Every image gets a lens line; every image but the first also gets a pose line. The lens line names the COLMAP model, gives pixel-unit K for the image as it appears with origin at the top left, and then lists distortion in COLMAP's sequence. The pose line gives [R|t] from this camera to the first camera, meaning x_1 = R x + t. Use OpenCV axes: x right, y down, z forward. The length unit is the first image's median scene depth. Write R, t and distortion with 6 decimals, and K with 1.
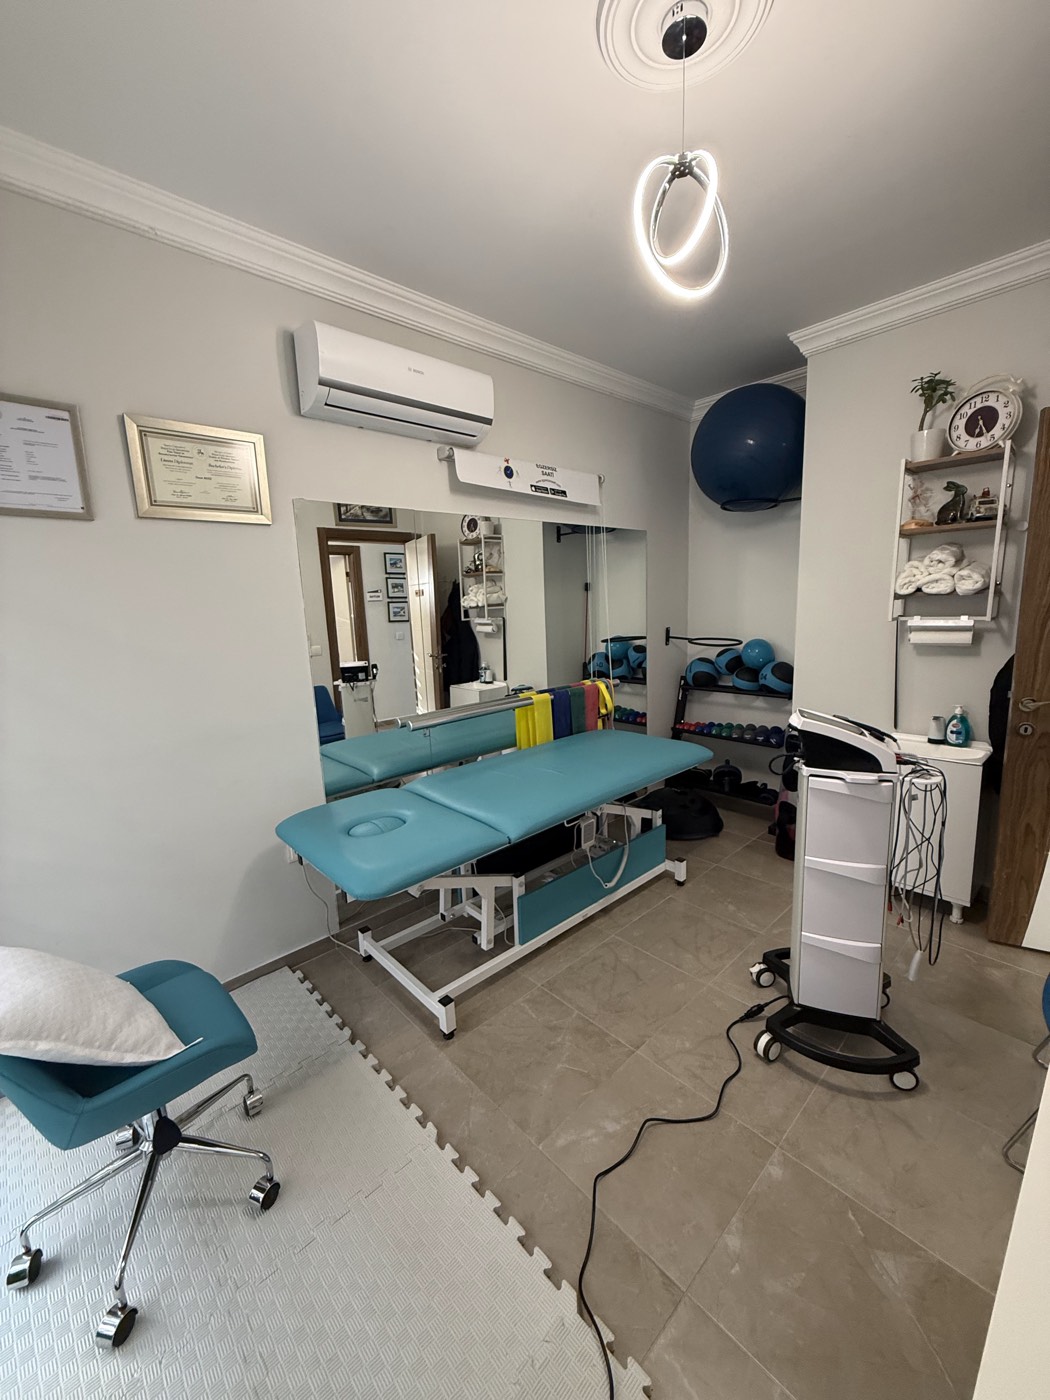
lens RADIAL K [[558.5, 0, 522.1], [0, 558.5, 697.7], [0, 0, 1]] dist [0.000355, 0.000429]
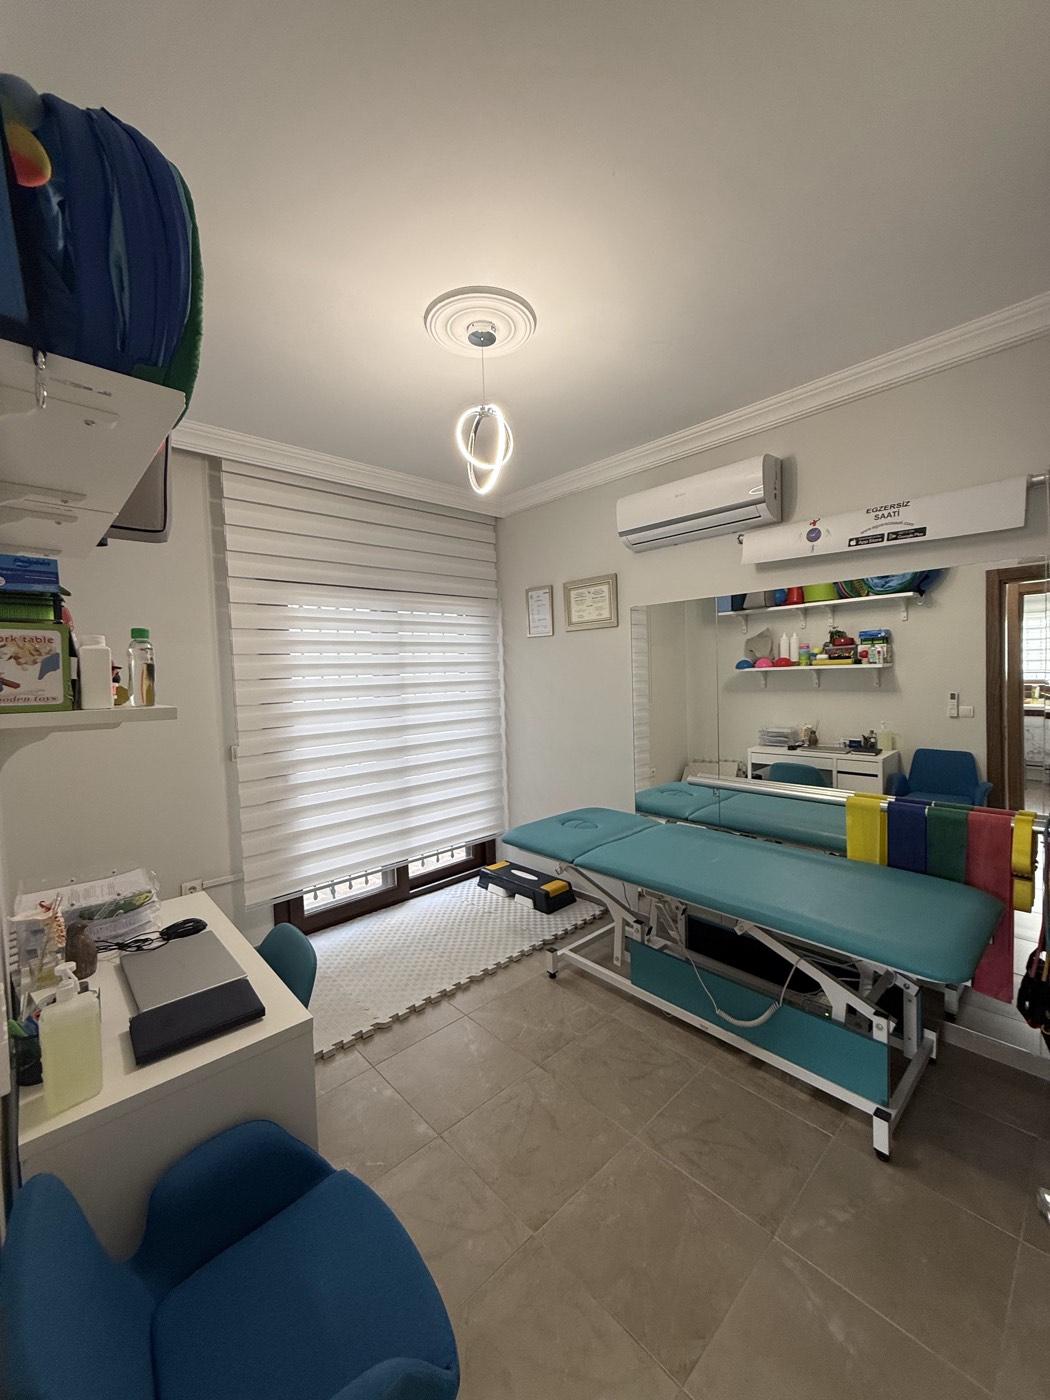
lens RADIAL K [[556.3, 0, 525.0], [0, 556.3, 700.0], [0, 0, 1]] dist [-0.000744, 0.000898]
pose [[0.004504, 0.090946, -0.995846, 0.911382], [-0.144652, 0.985441, 0.089341, -0.162955], [0.989472, 0.143649, 0.017594, 0.586739]]
